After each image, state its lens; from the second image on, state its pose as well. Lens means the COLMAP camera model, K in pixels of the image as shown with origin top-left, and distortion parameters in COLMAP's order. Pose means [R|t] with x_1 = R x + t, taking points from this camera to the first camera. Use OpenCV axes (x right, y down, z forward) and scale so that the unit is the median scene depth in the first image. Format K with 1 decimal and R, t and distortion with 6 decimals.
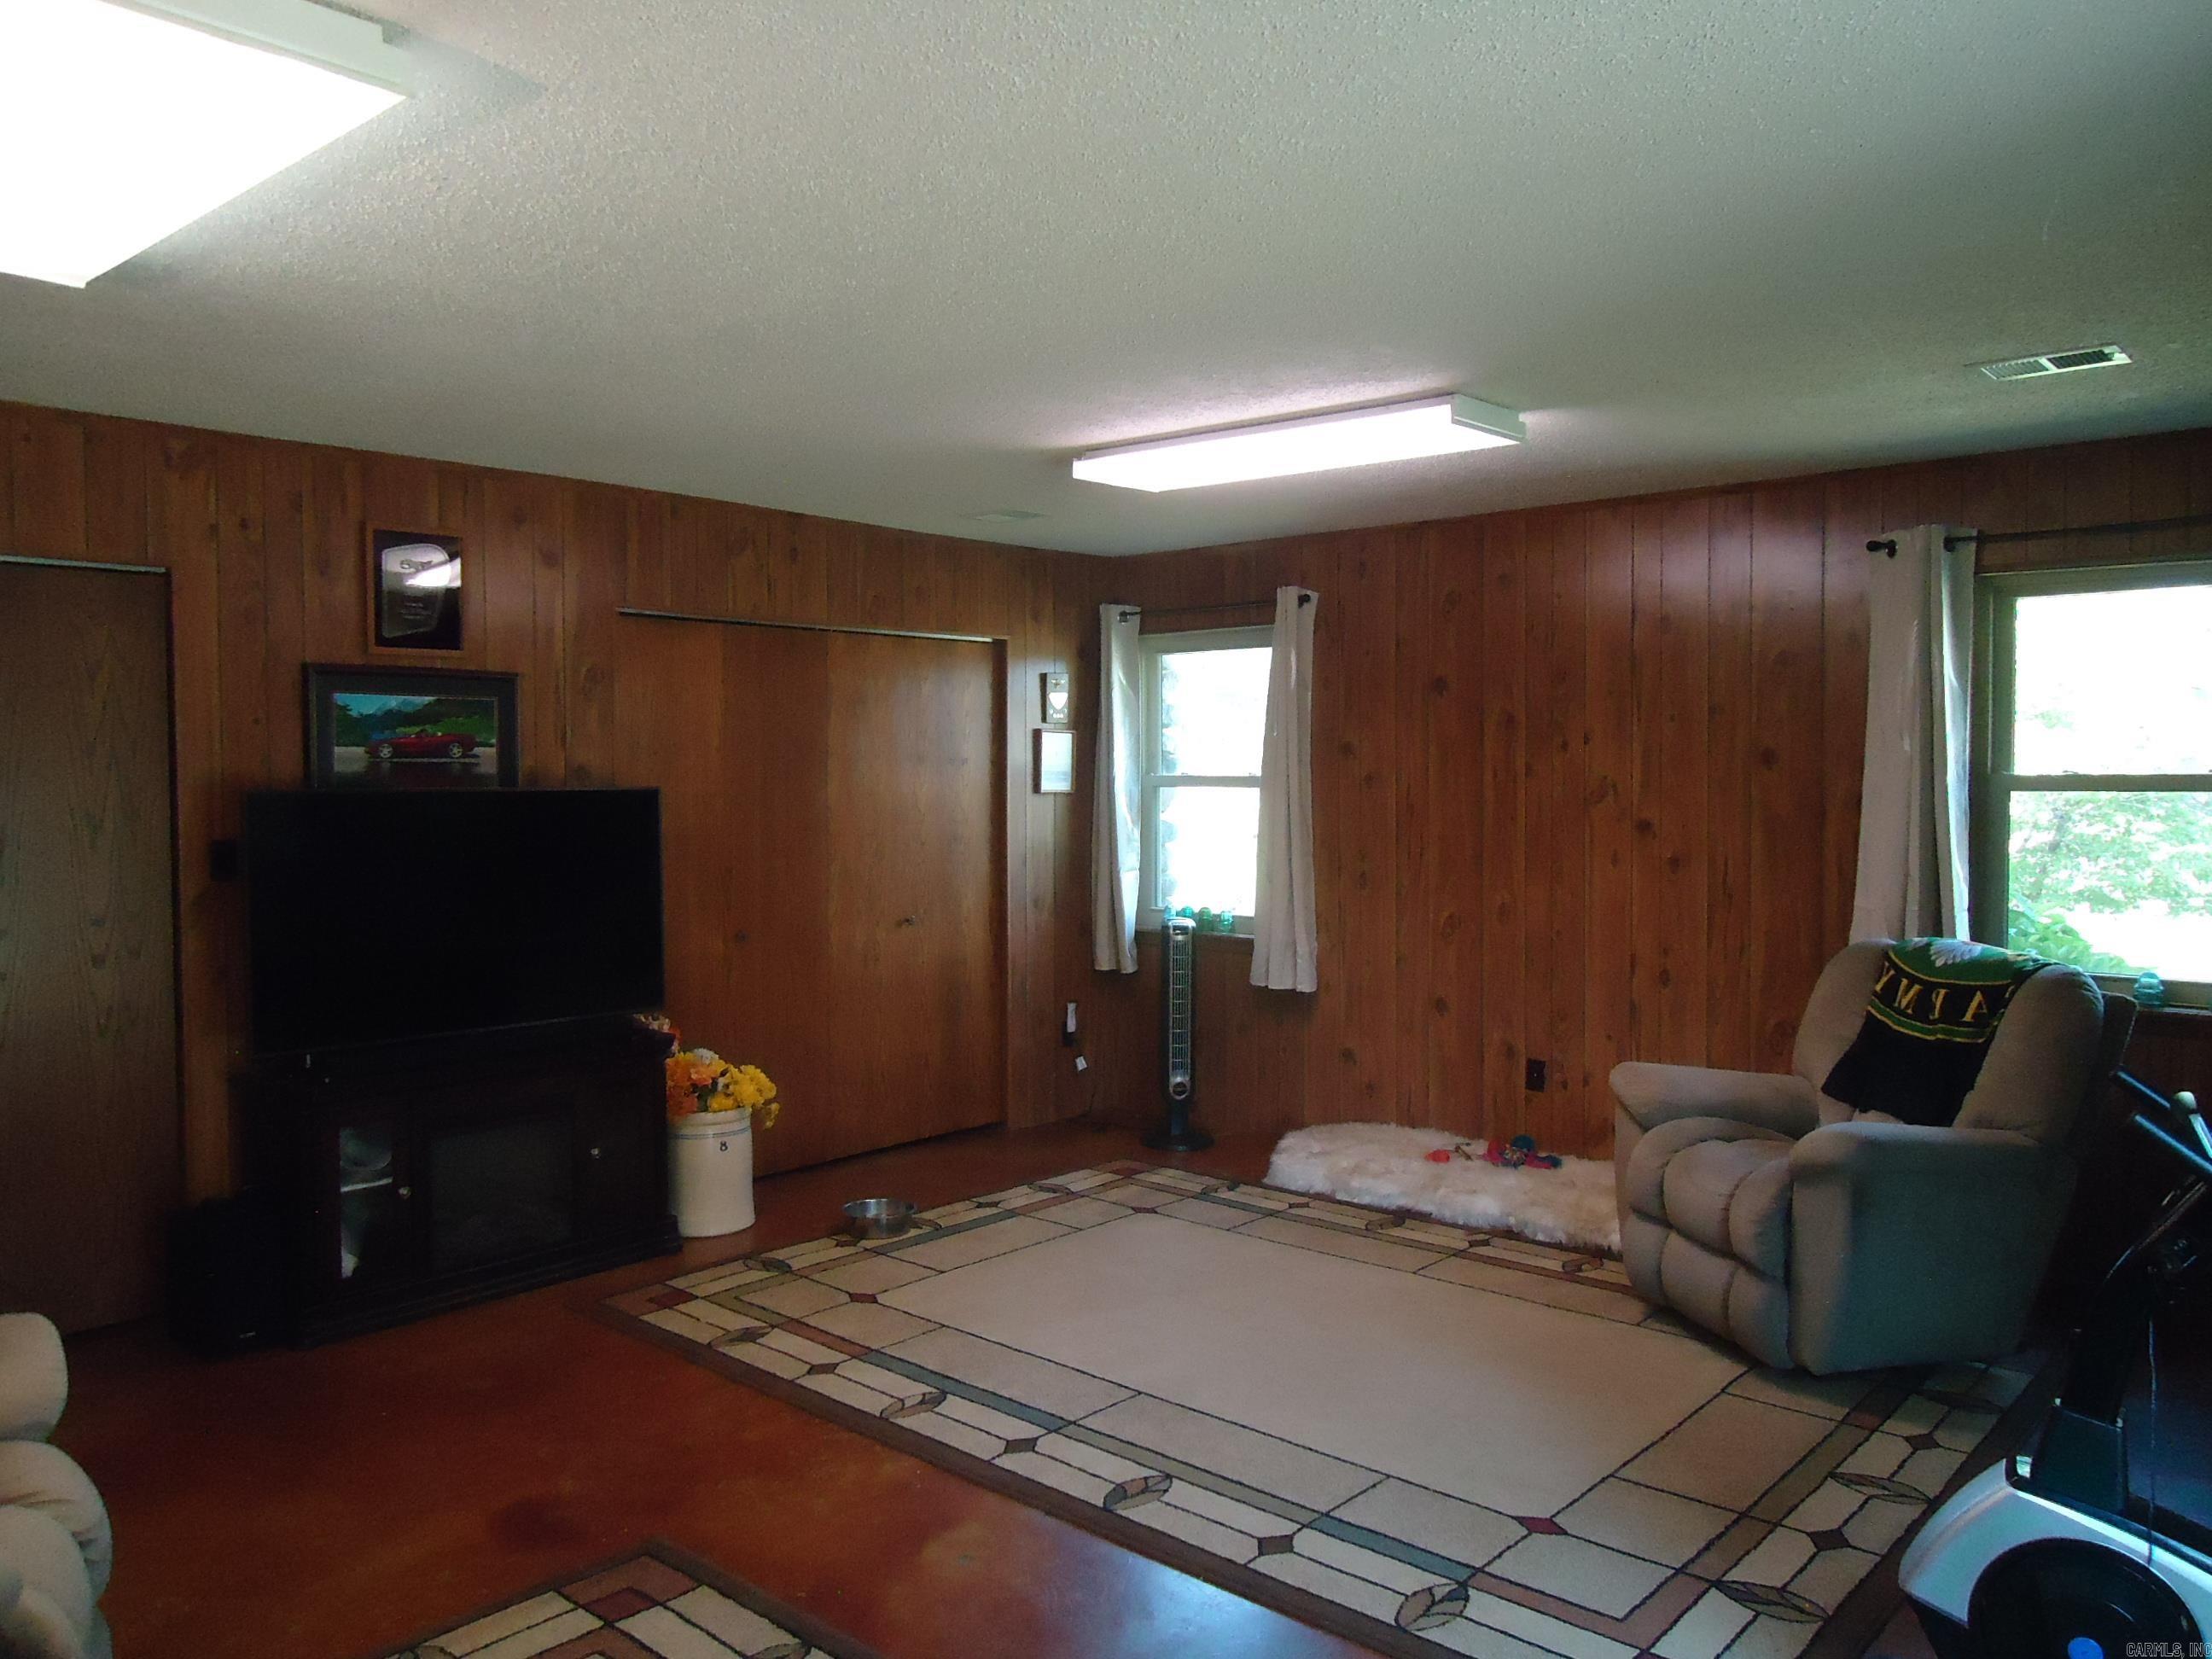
lens RADIAL K [[1595.6, 0, 1096.2], [0, 1595.6, 827.9], [0, 0, 1]] dist [-0.013462, 0.001452]
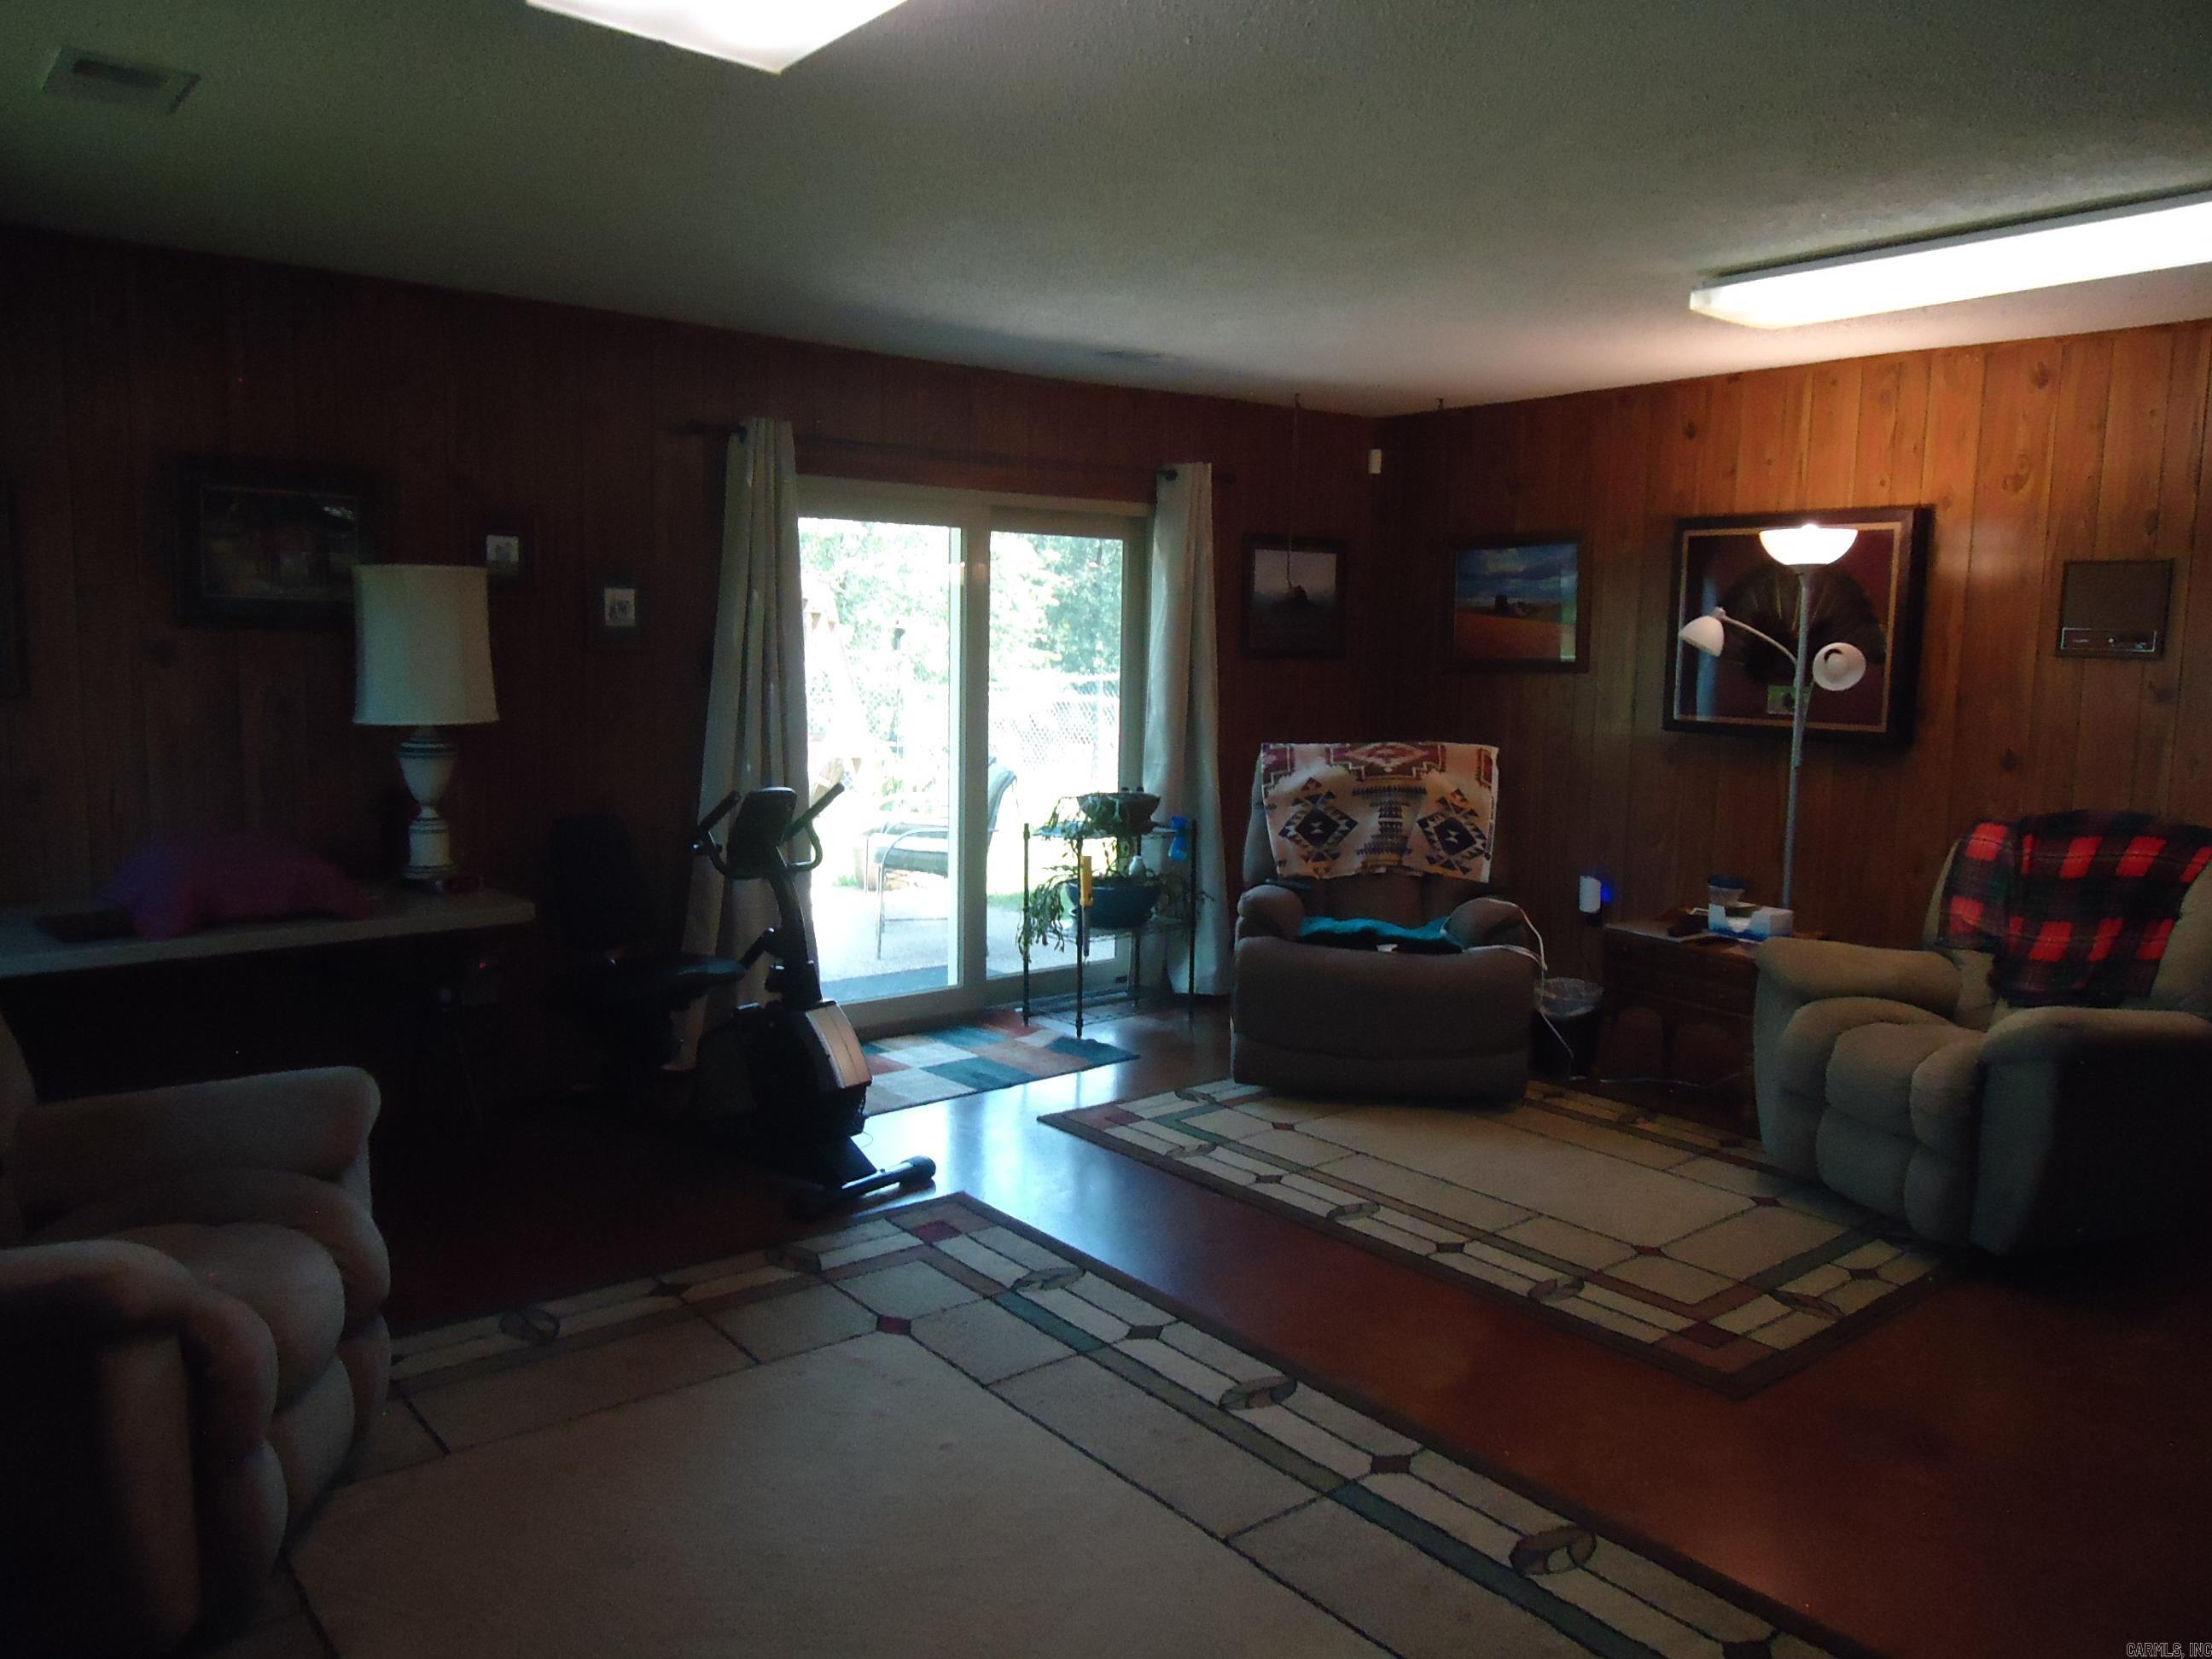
lens RADIAL K [[1595.6, 0, 1118.4], [0, 1595.6, 829.2], [0, 0, 1]] dist [-0.013462, 0.001452]
pose [[-0.986549, -0.039246, 0.158686, -0.018783], [-0.014832, 0.988239, 0.152199, -0.039033], [-0.162793, 0.147798, -0.975528, 1.251780]]
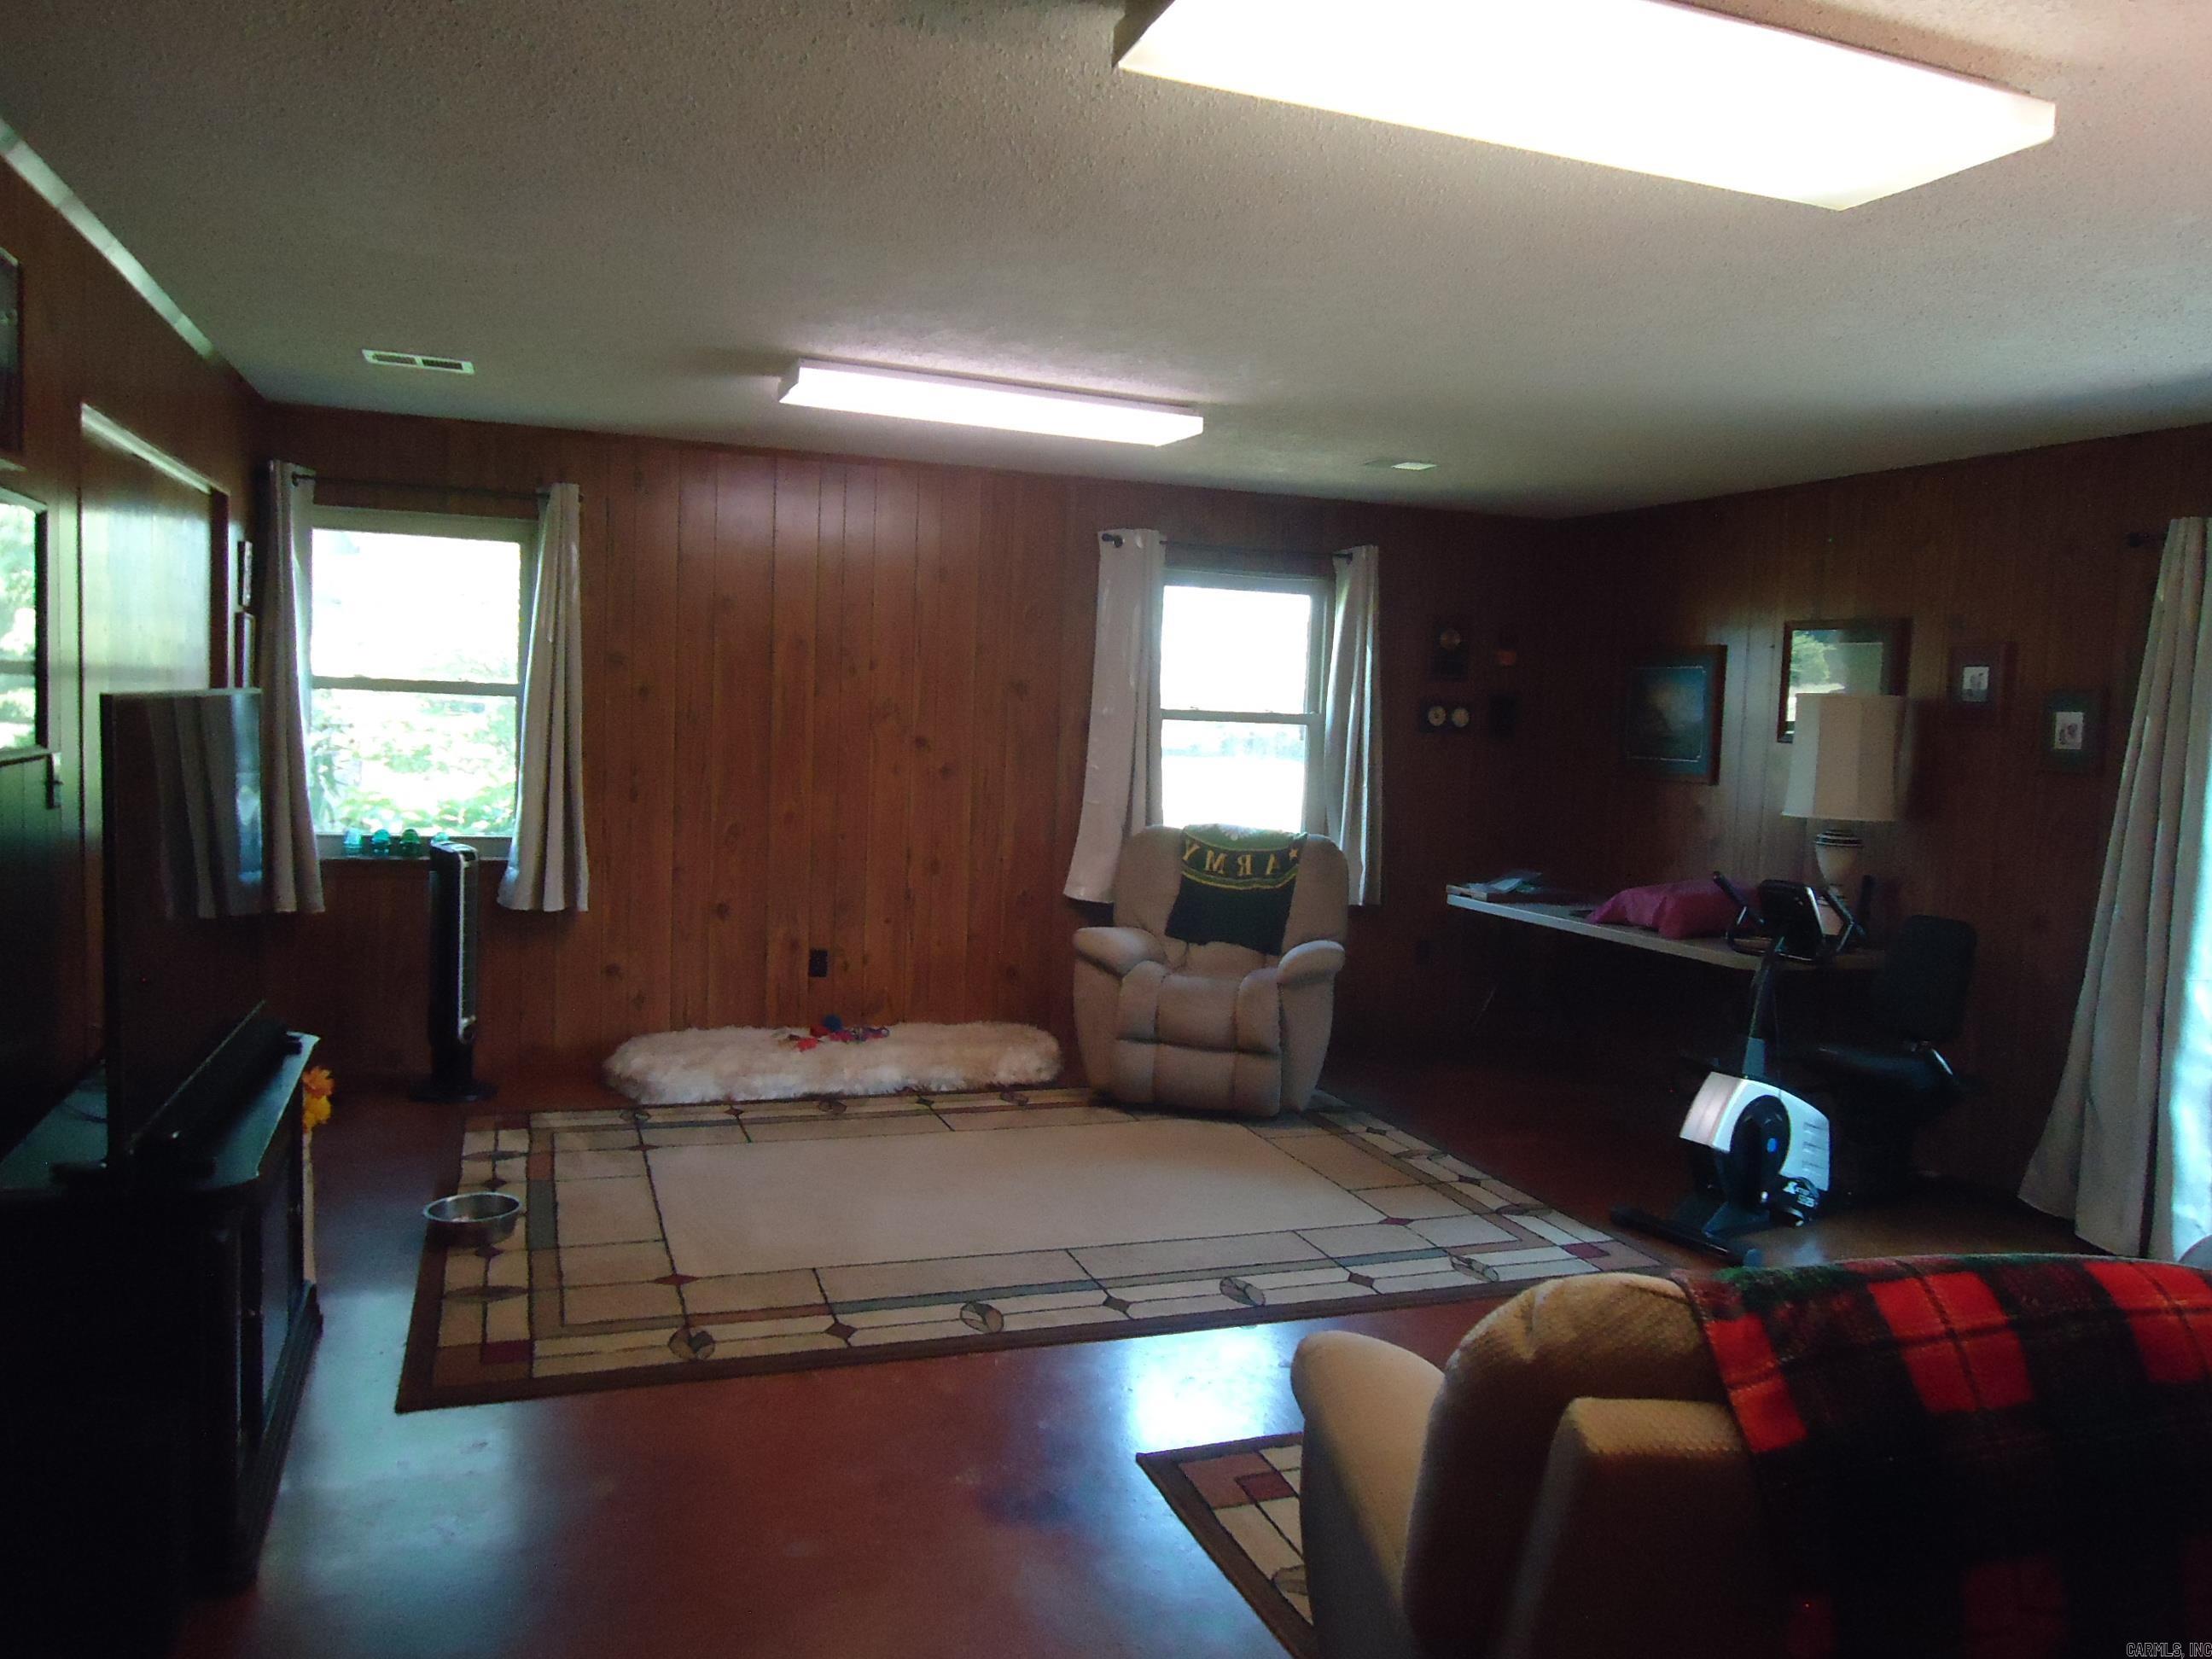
lens RADIAL K [[1595.6, 0, 1115.4], [0, 1595.6, 831.2], [0, 0, 1]] dist [-0.013462, 0.001452]
pose [[0.473824, -0.048376, 0.879290, -0.723578], [-0.011425, 0.998068, 0.061067, -0.010124], [-0.880545, -0.038981, 0.472356, 0.340626]]
